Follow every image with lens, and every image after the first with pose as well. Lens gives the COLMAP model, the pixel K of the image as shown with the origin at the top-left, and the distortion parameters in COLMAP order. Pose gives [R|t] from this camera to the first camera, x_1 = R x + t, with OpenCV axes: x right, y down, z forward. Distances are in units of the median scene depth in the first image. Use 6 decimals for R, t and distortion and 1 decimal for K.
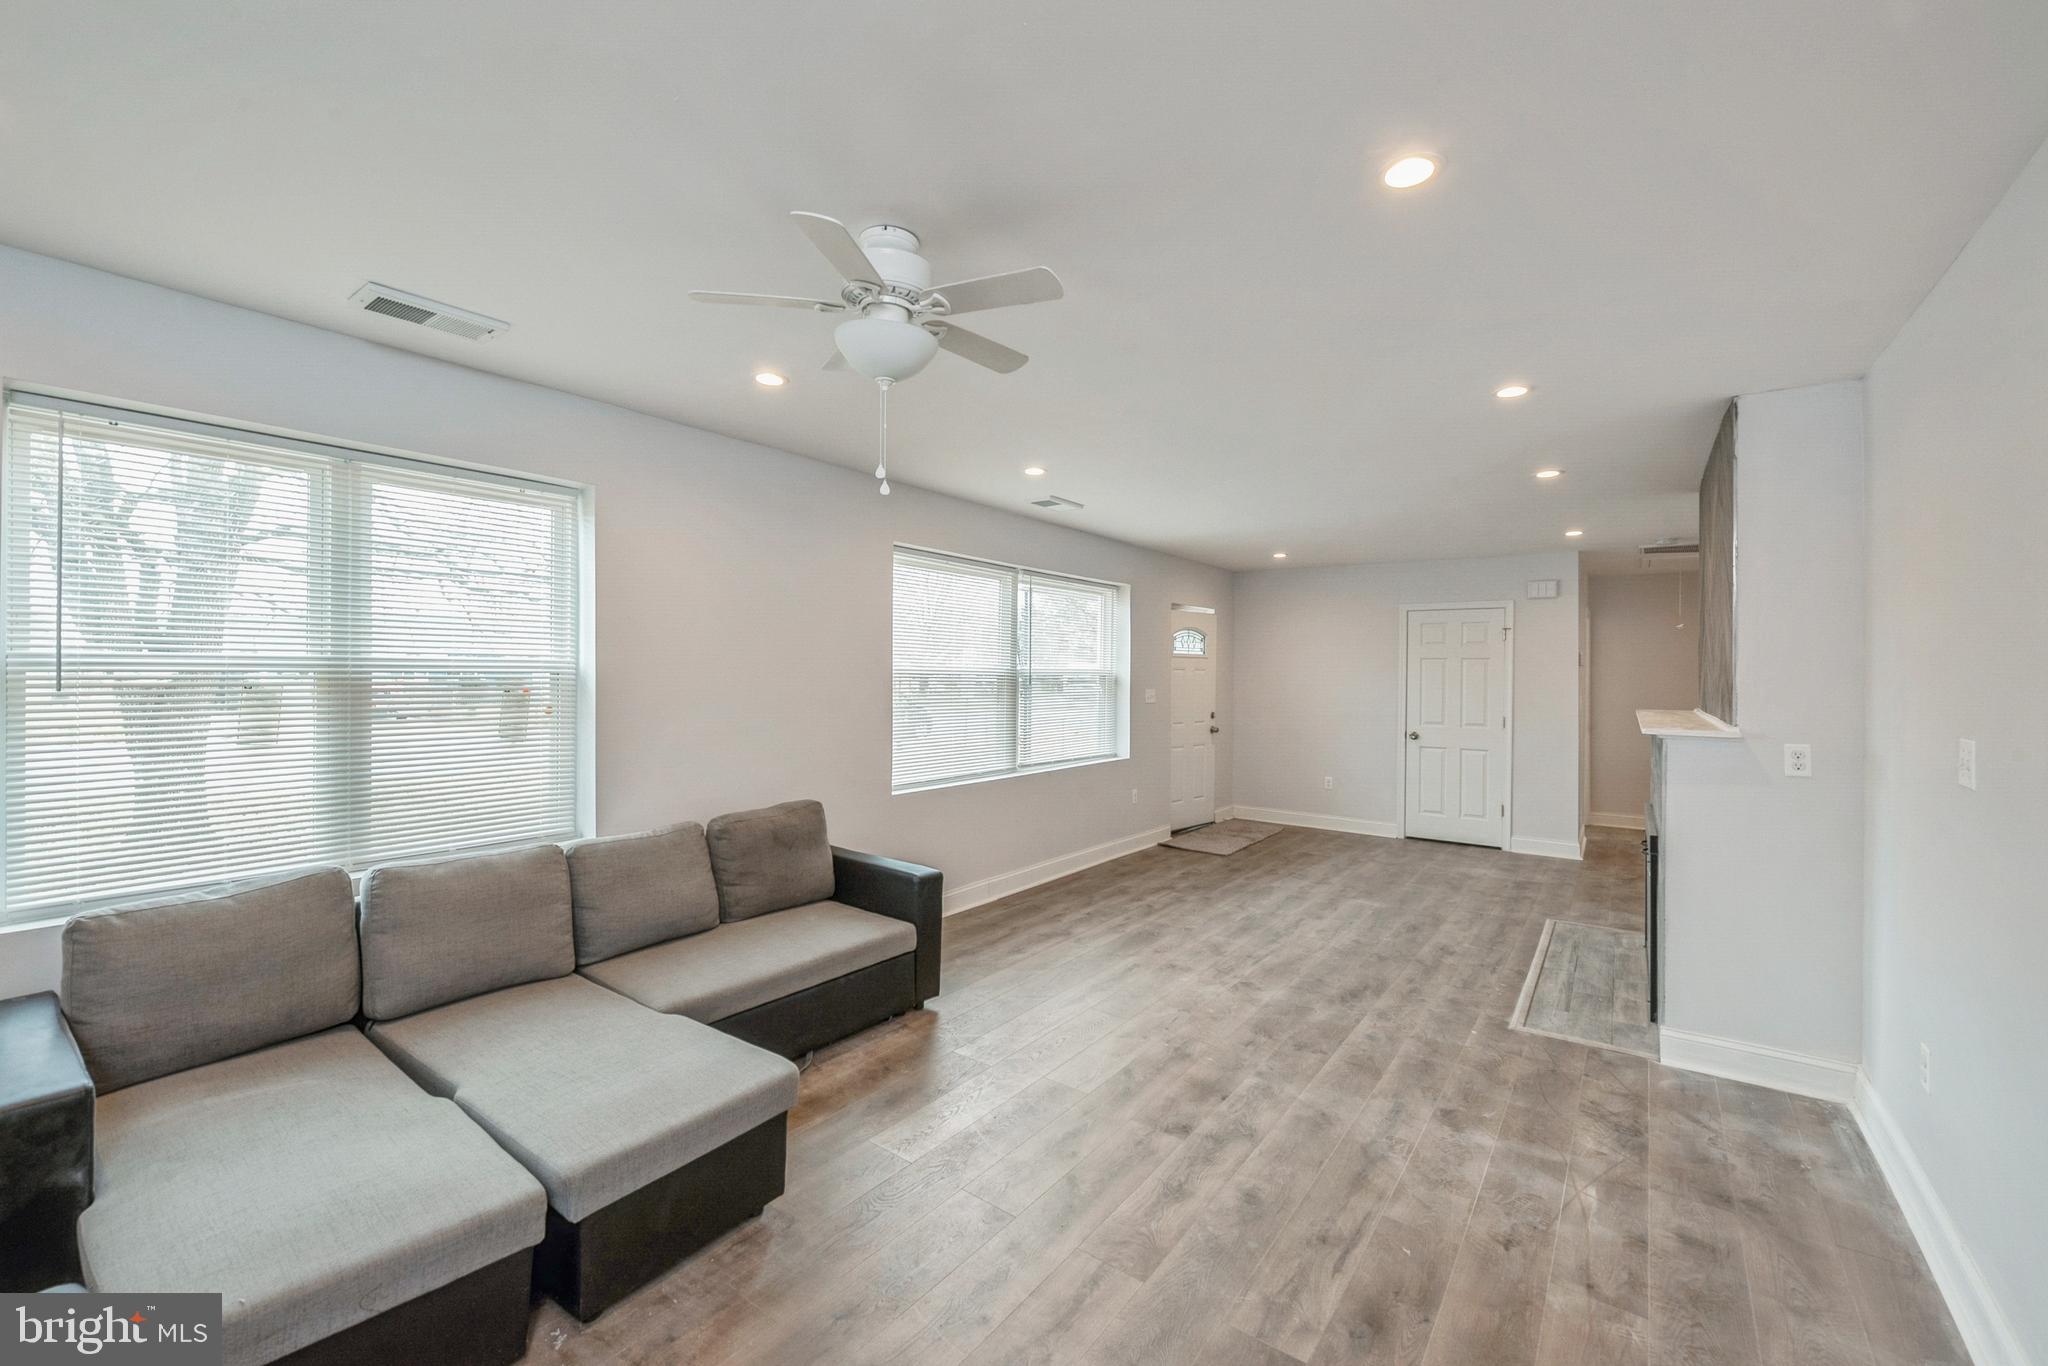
lens RADIAL K [[825.7, 0, 978.8], [0, 825.7, 678.9], [0, 0, 1]] dist [-0.016210, -0.001102]
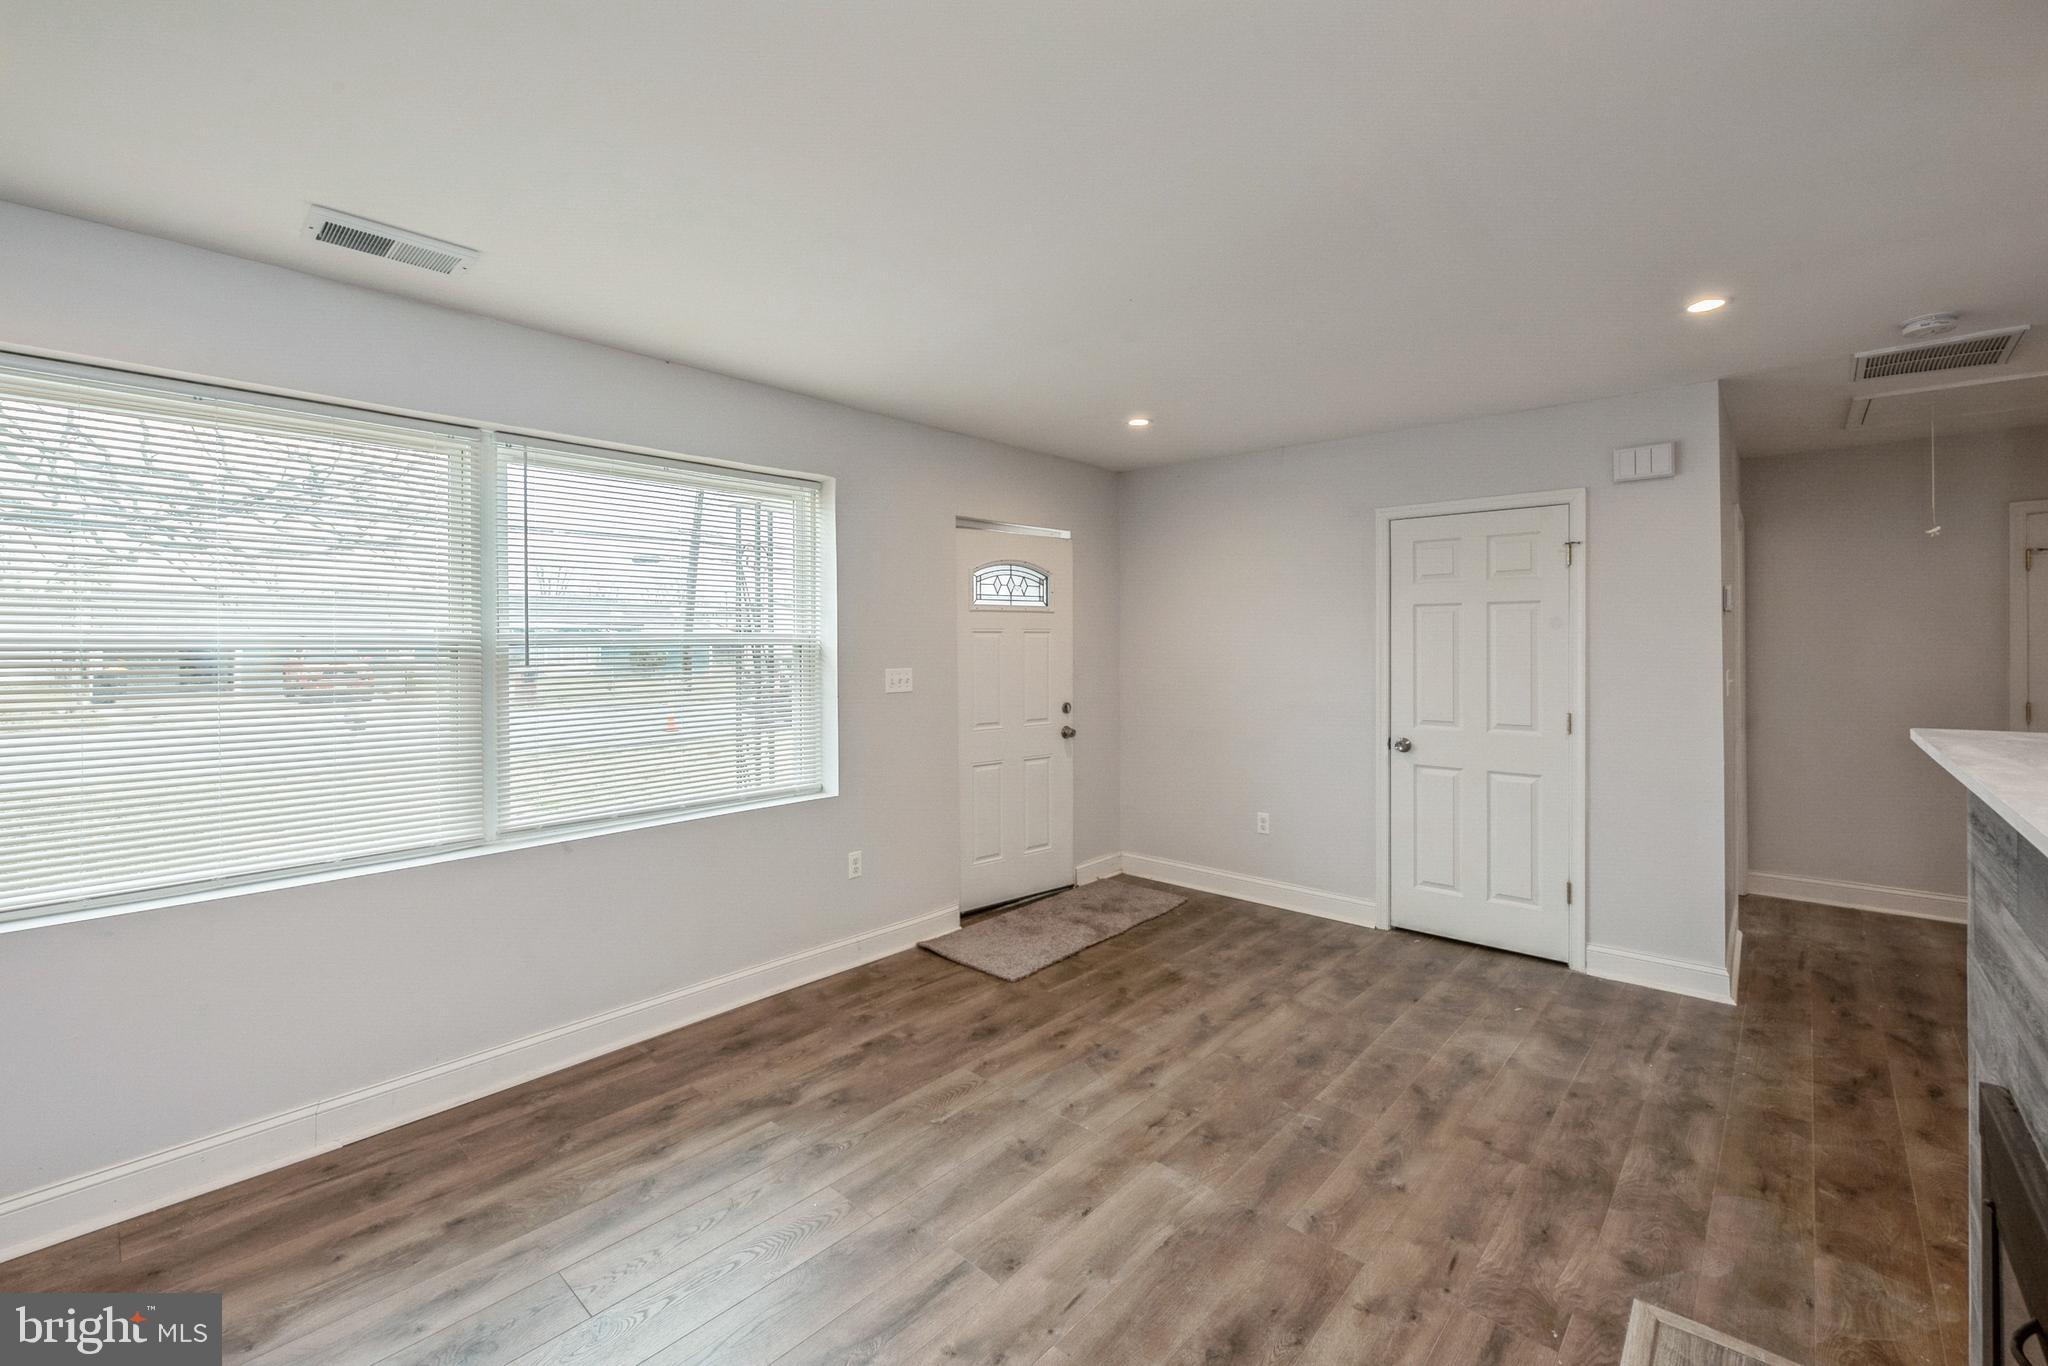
lens RADIAL K [[867.2, 0, 1004.3], [0, 867.2, 647.1], [0, 0, 1]] dist [0.003742, -0.003043]
pose [[0.997504, -0.010873, -0.069774, 0.335993], [0.011382, 0.999911, 0.006901, -0.004199], [0.069692, -0.007678, 0.997539, 0.444637]]
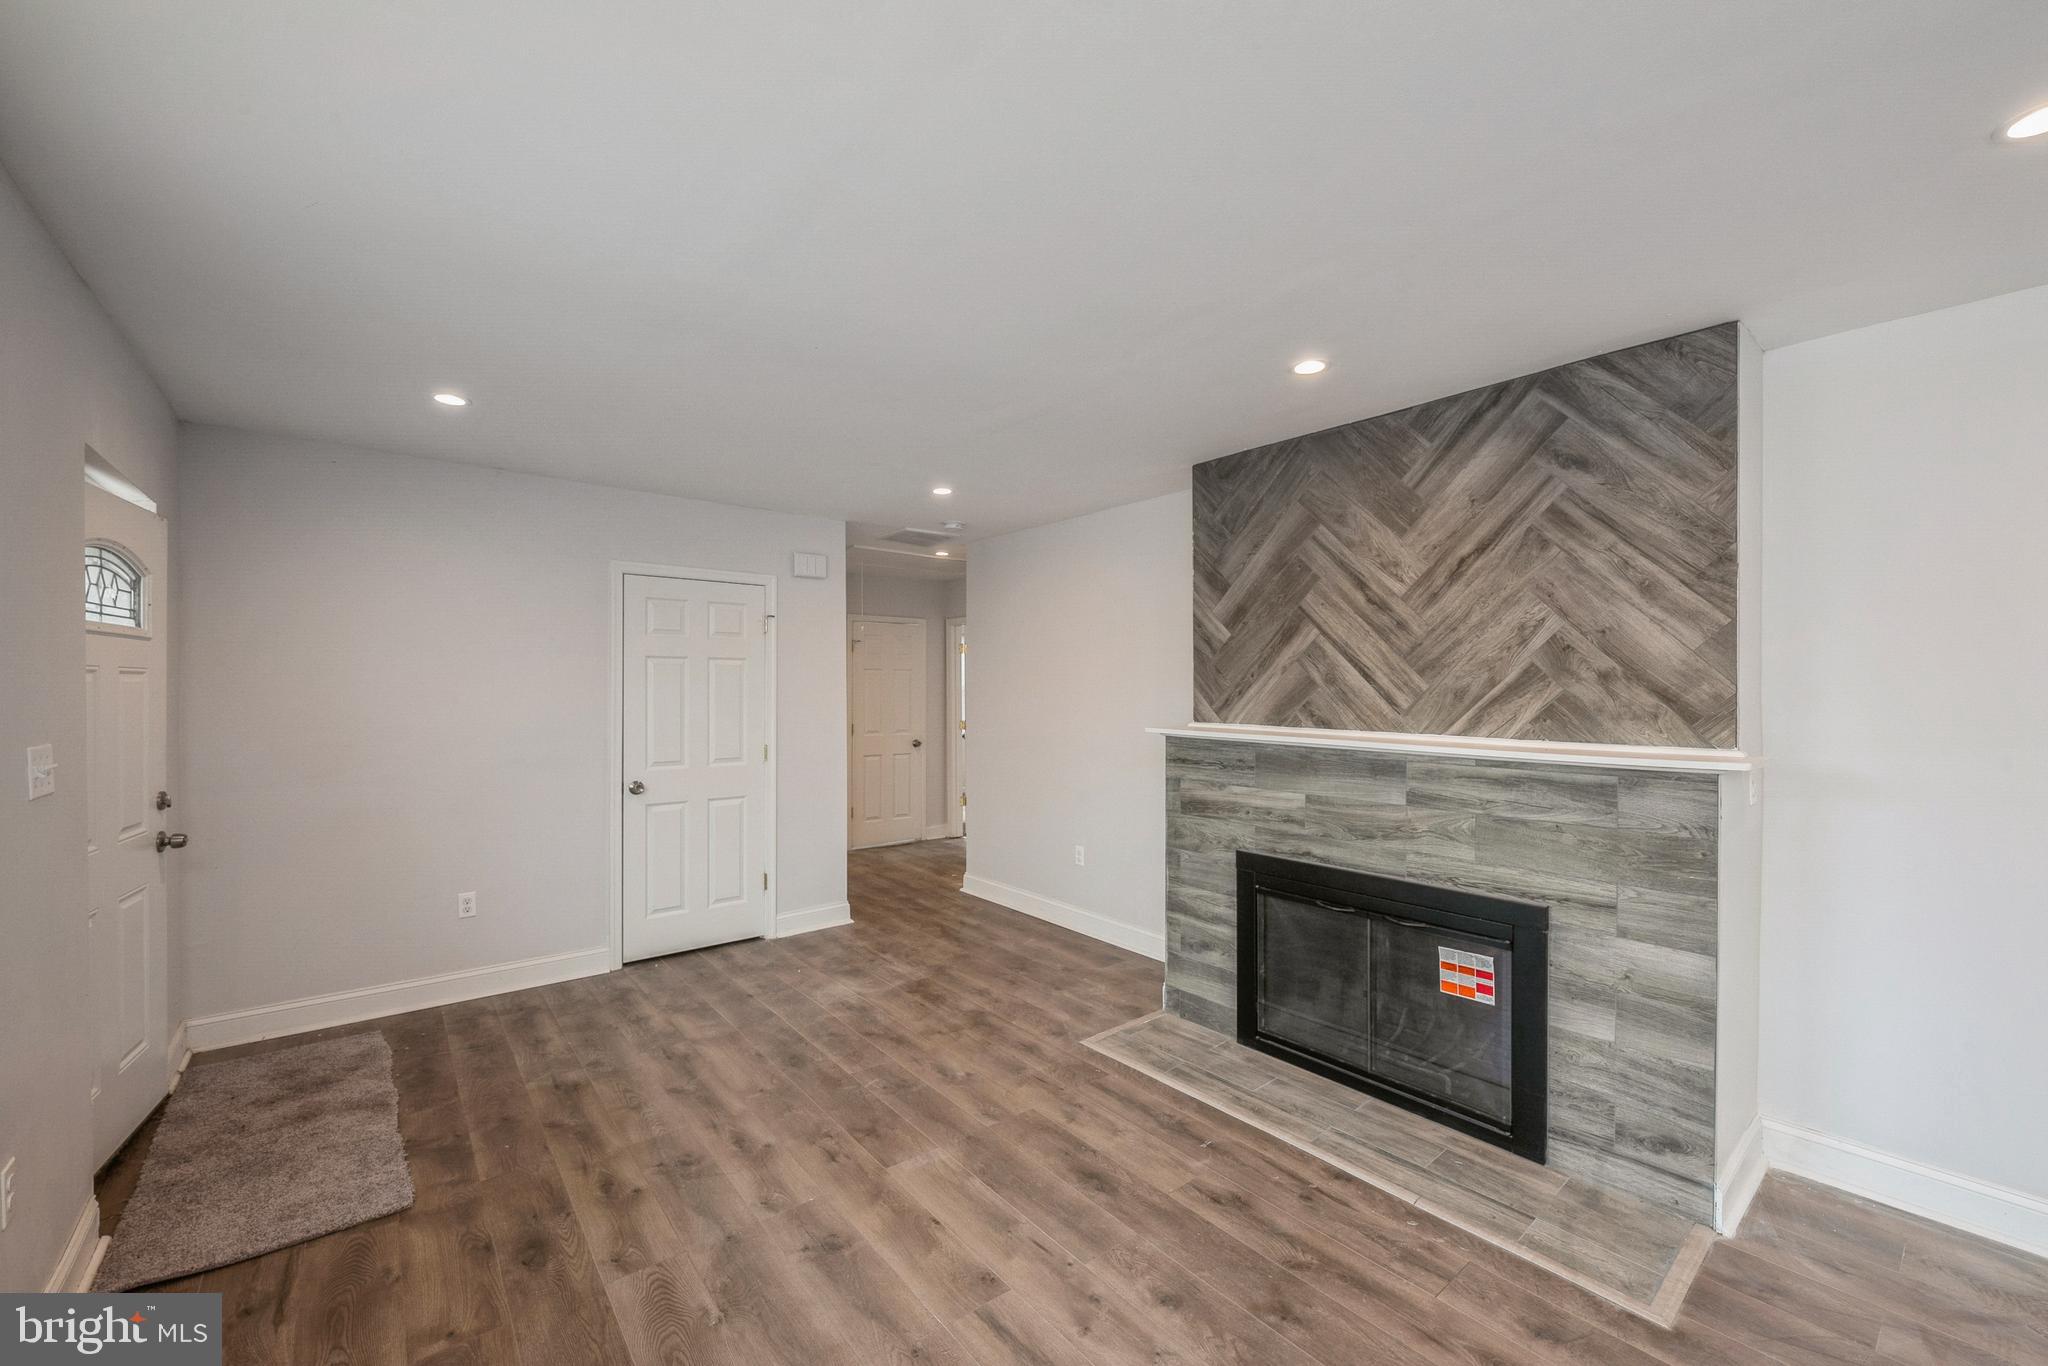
lens RADIAL K [[825.7, 0, 1023.1], [0, 825.7, 692.9], [0, 0, 1]] dist [-0.016210, -0.001102]
pose [[0.199712, -0.013645, 0.979760, 0.015862], [0.003503, 0.999907, 0.013212, -0.005318], [-0.979848, 0.000794, 0.199741, 0.680865]]
